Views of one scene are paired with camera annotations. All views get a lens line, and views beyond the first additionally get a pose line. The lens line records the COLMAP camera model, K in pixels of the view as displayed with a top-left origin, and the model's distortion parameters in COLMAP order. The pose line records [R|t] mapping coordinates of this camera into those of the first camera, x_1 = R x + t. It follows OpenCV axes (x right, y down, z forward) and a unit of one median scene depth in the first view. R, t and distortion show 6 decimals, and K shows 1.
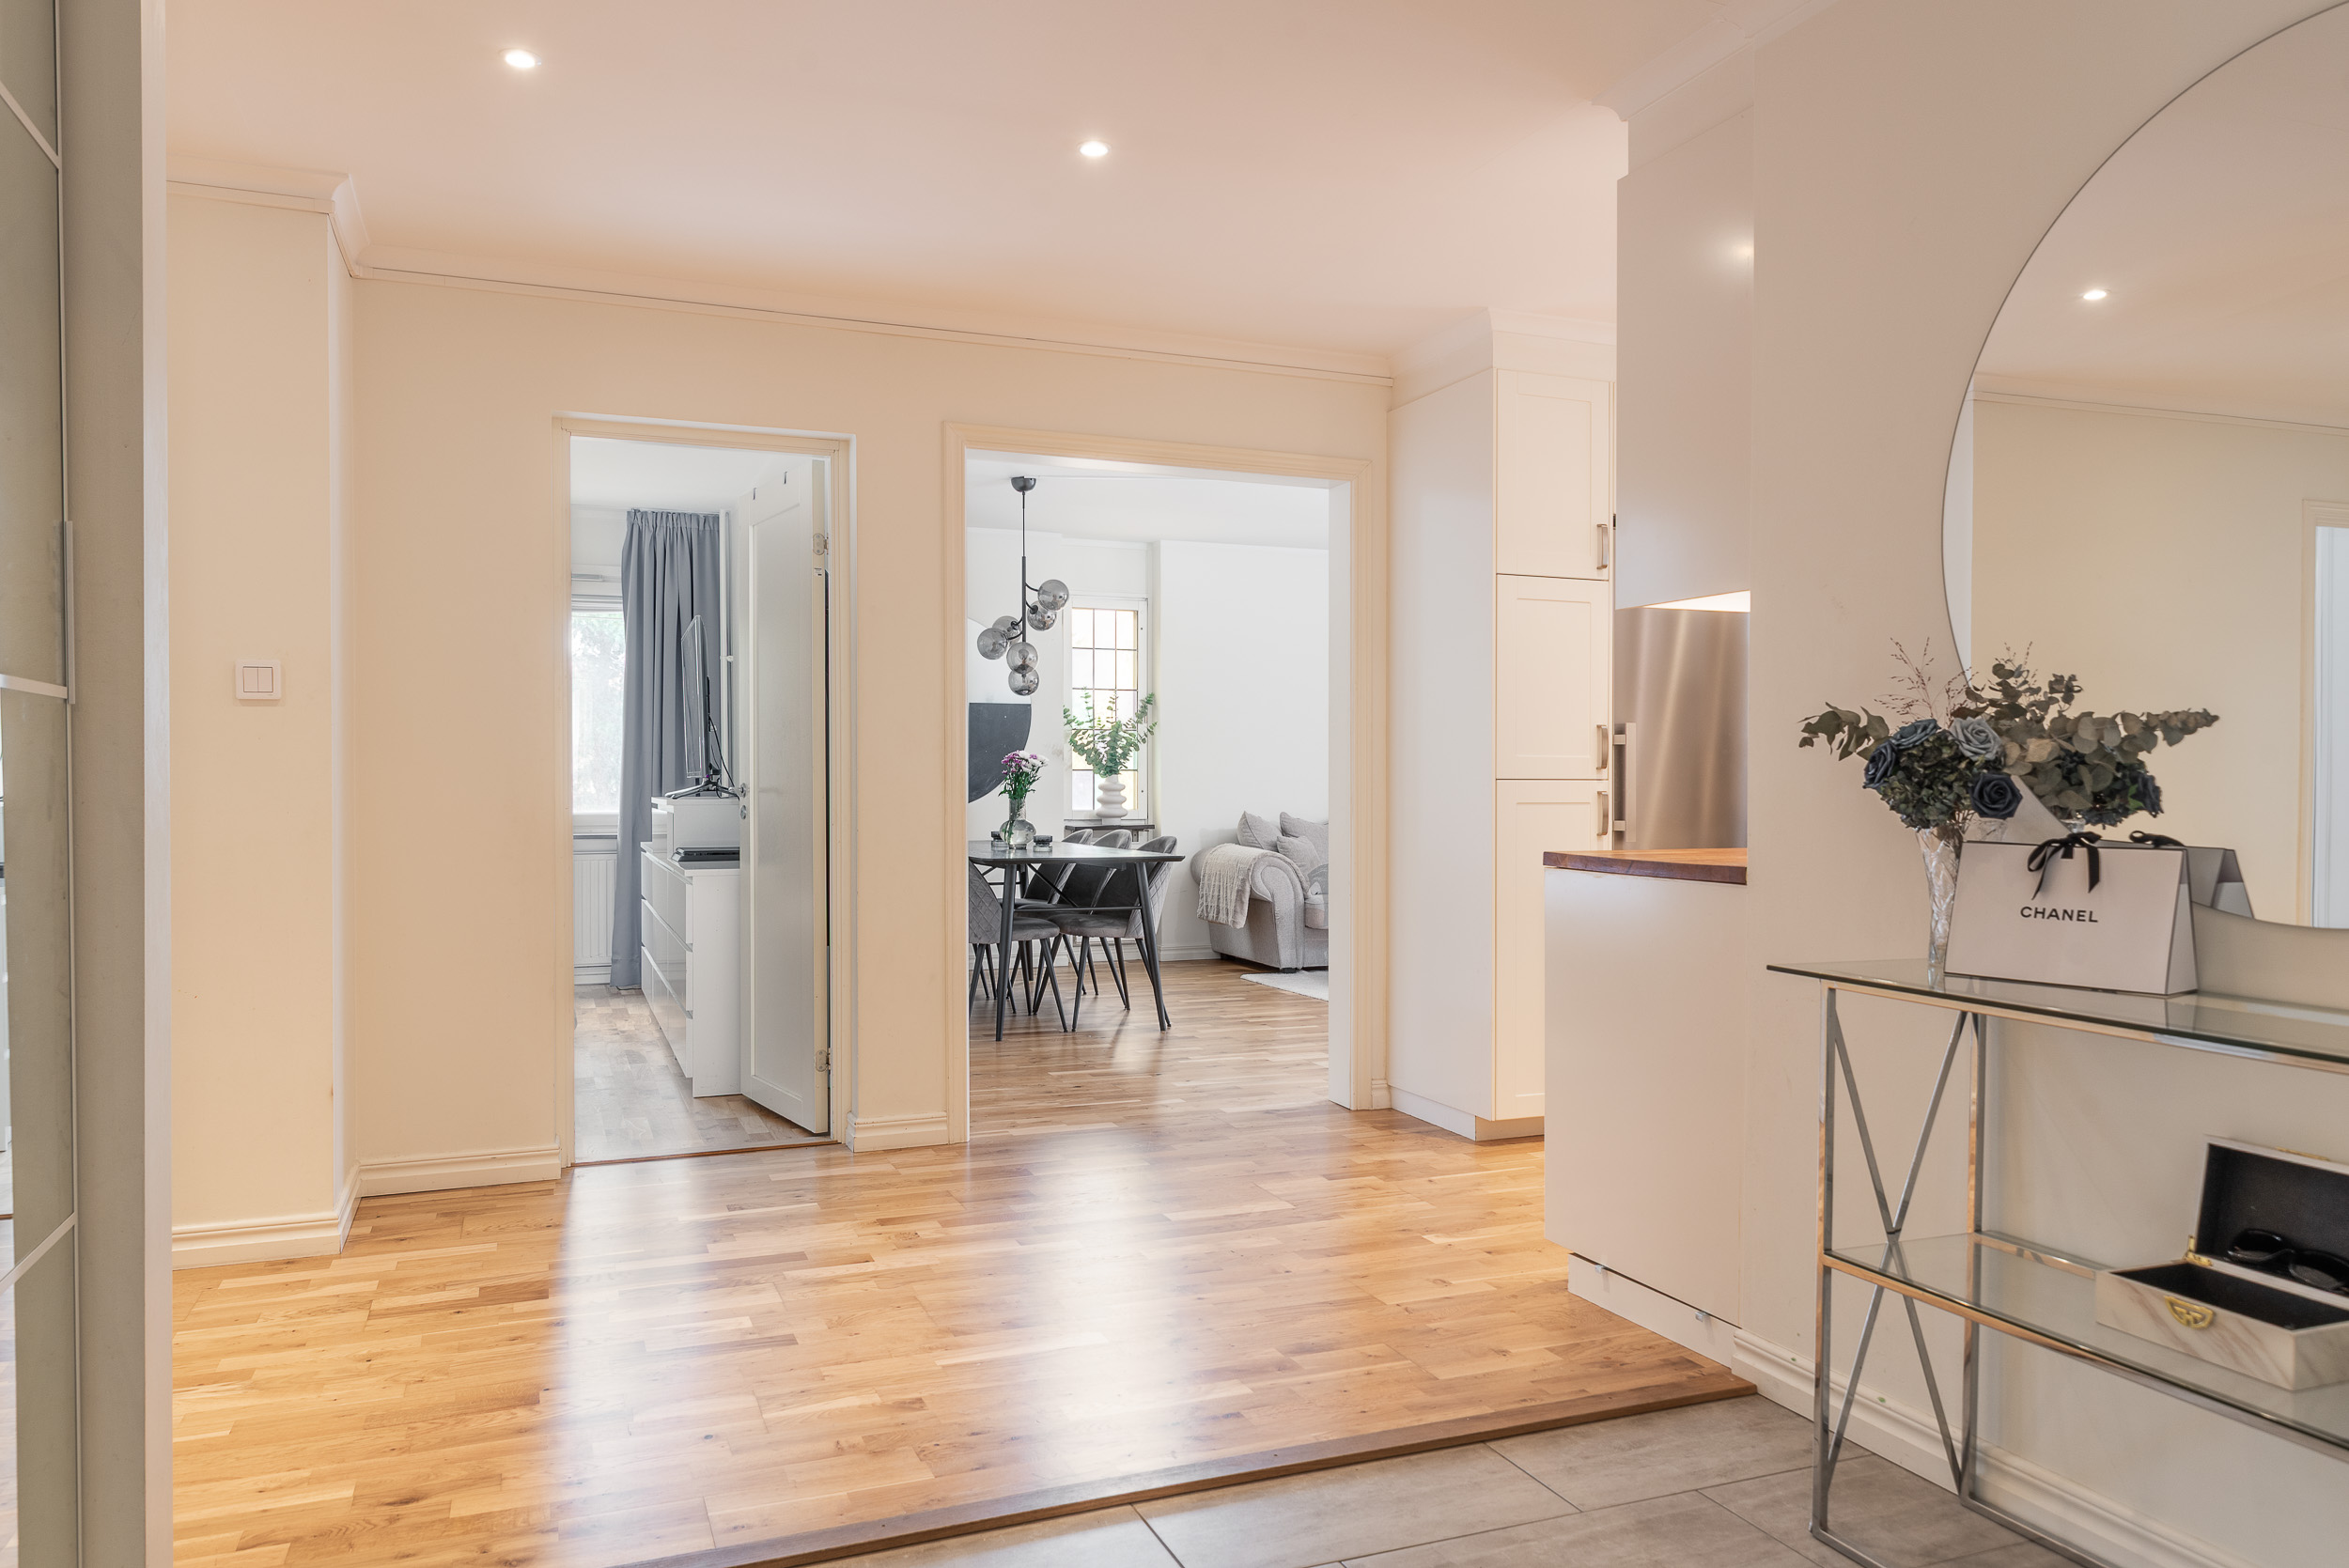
lens RADIAL K [[1607.8, 0, 1174.5], [0, 1607.8, 784.0], [0, 0, 1]] dist [0.050919, 0.000256]
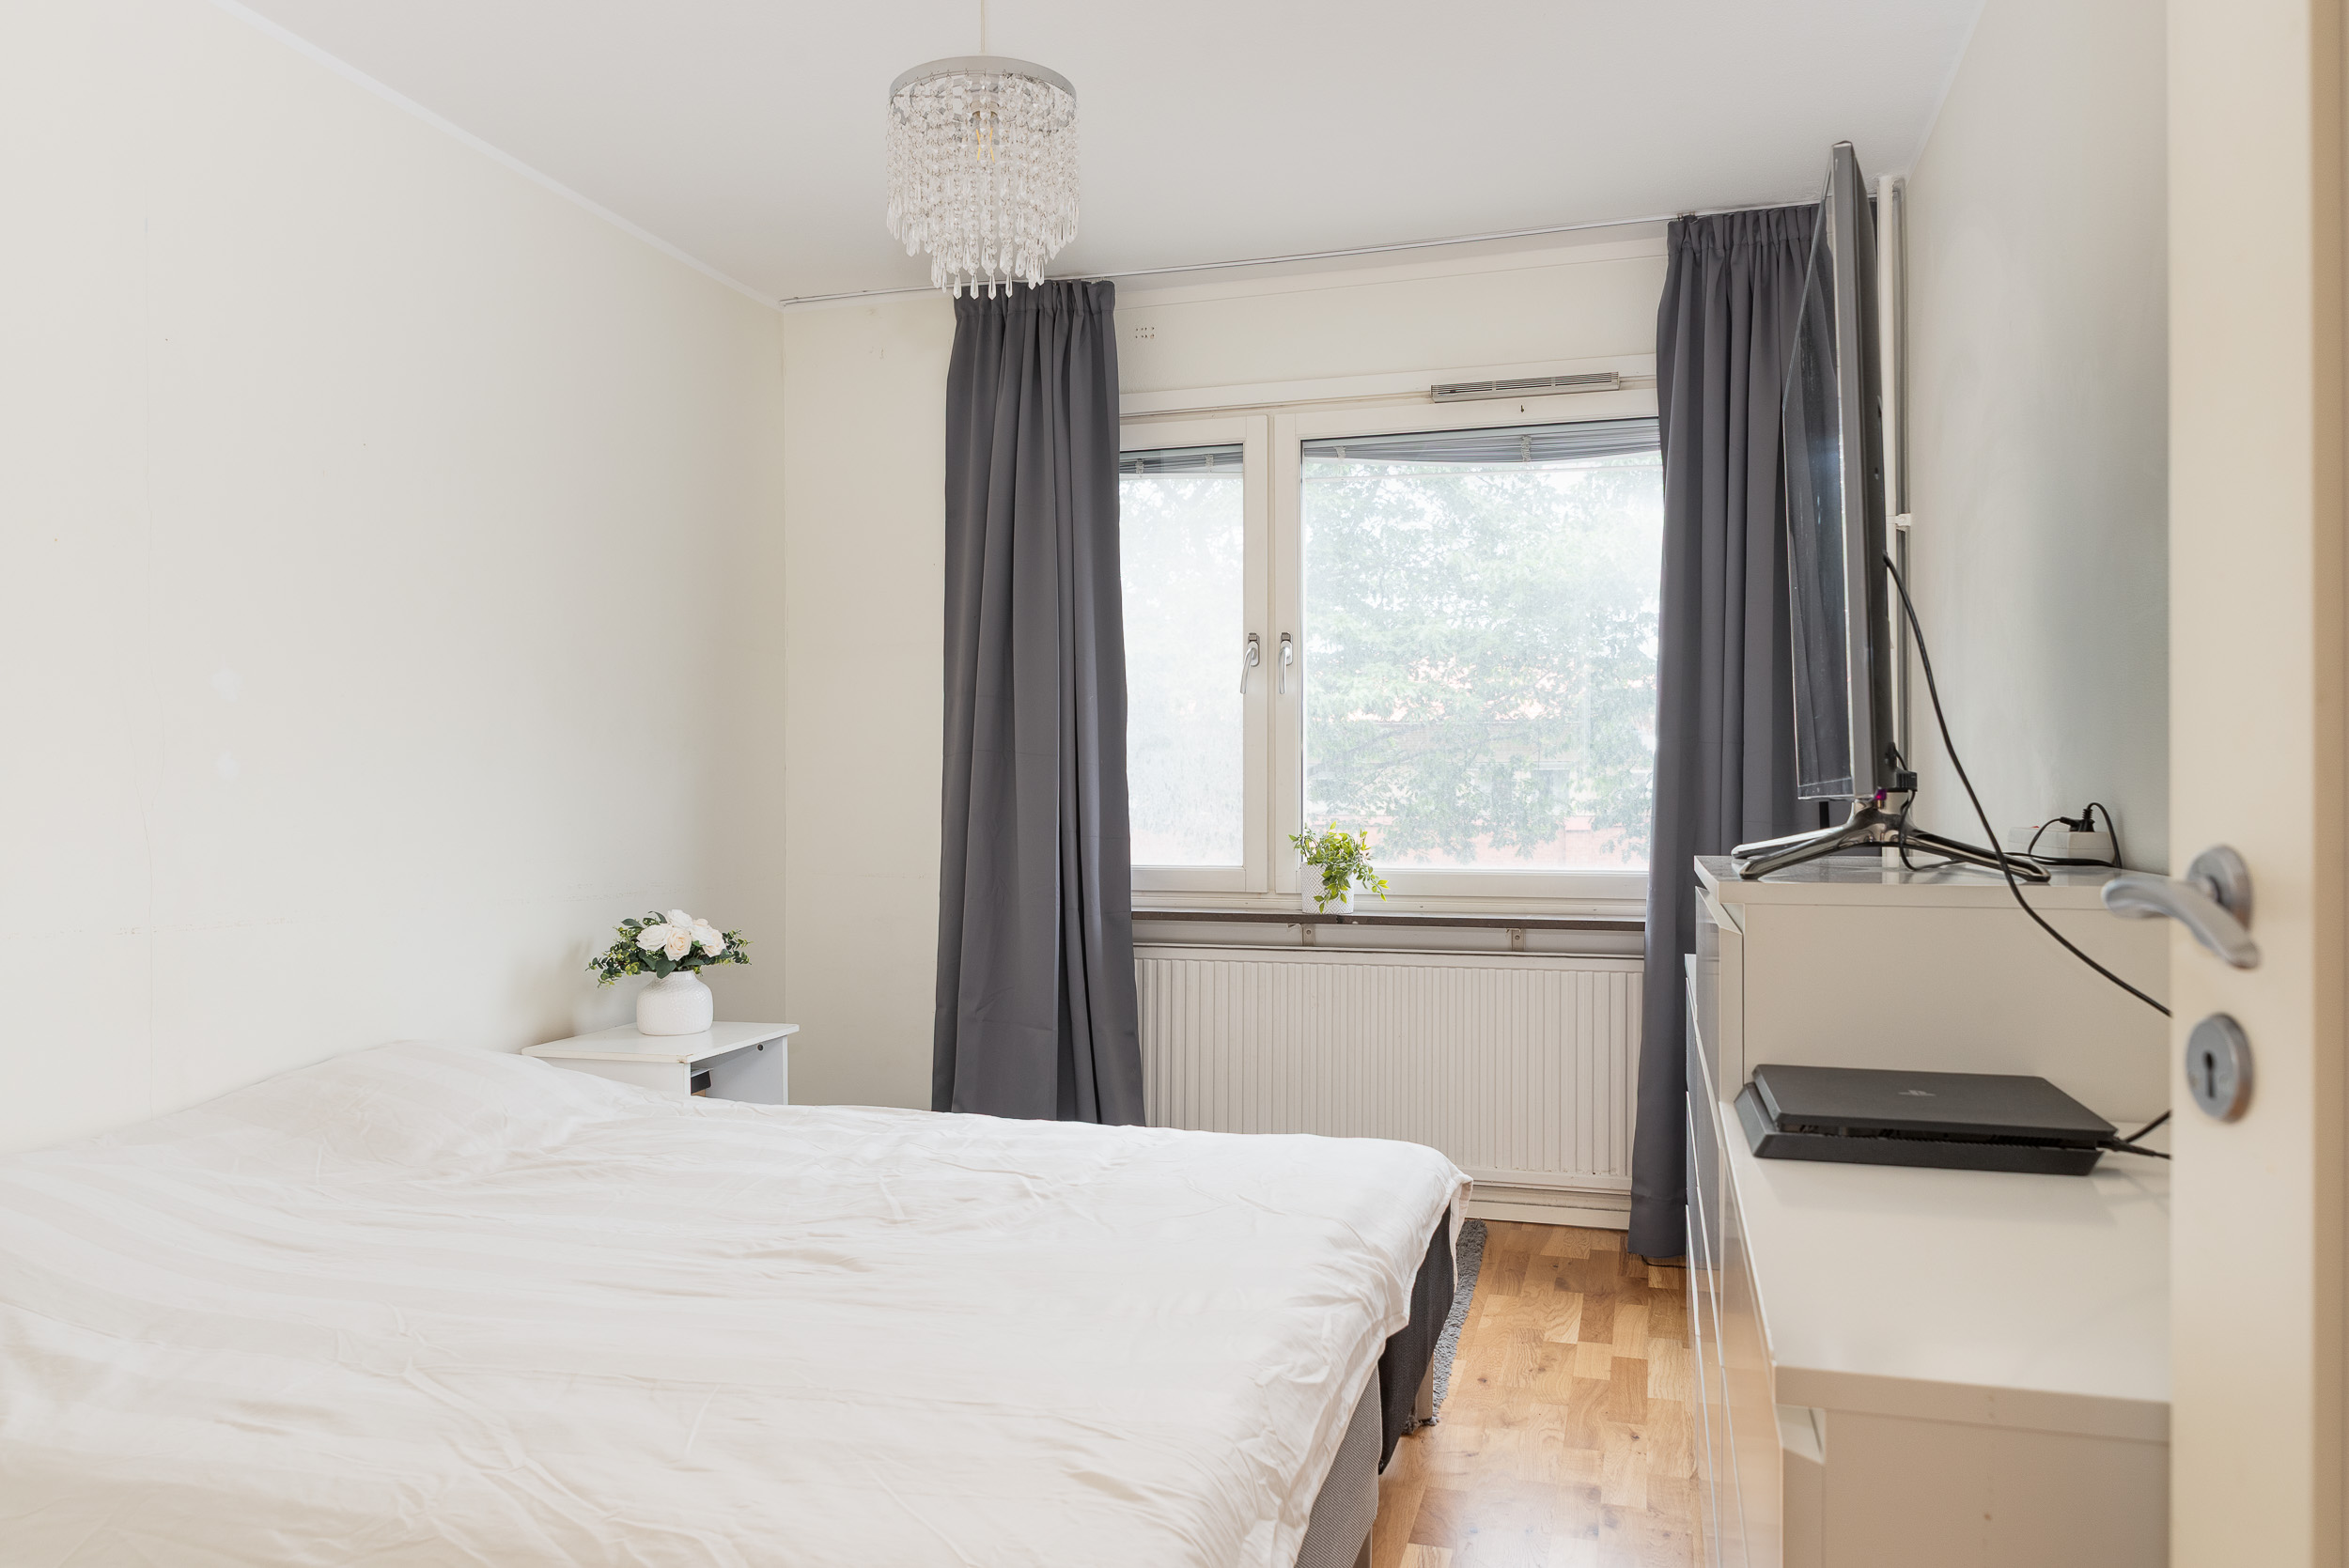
lens RADIAL K [[1607.8, 0, 1174.5], [0, 1607.8, 784.0], [0, 0, 1]] dist [0.050919, 0.000256]
pose [[0.792011, -0.000826, -0.610506, -0.166793], [-0.010783, 0.999824, -0.015342, -0.000740], [0.610411, 0.018734, 0.791863, 0.549592]]
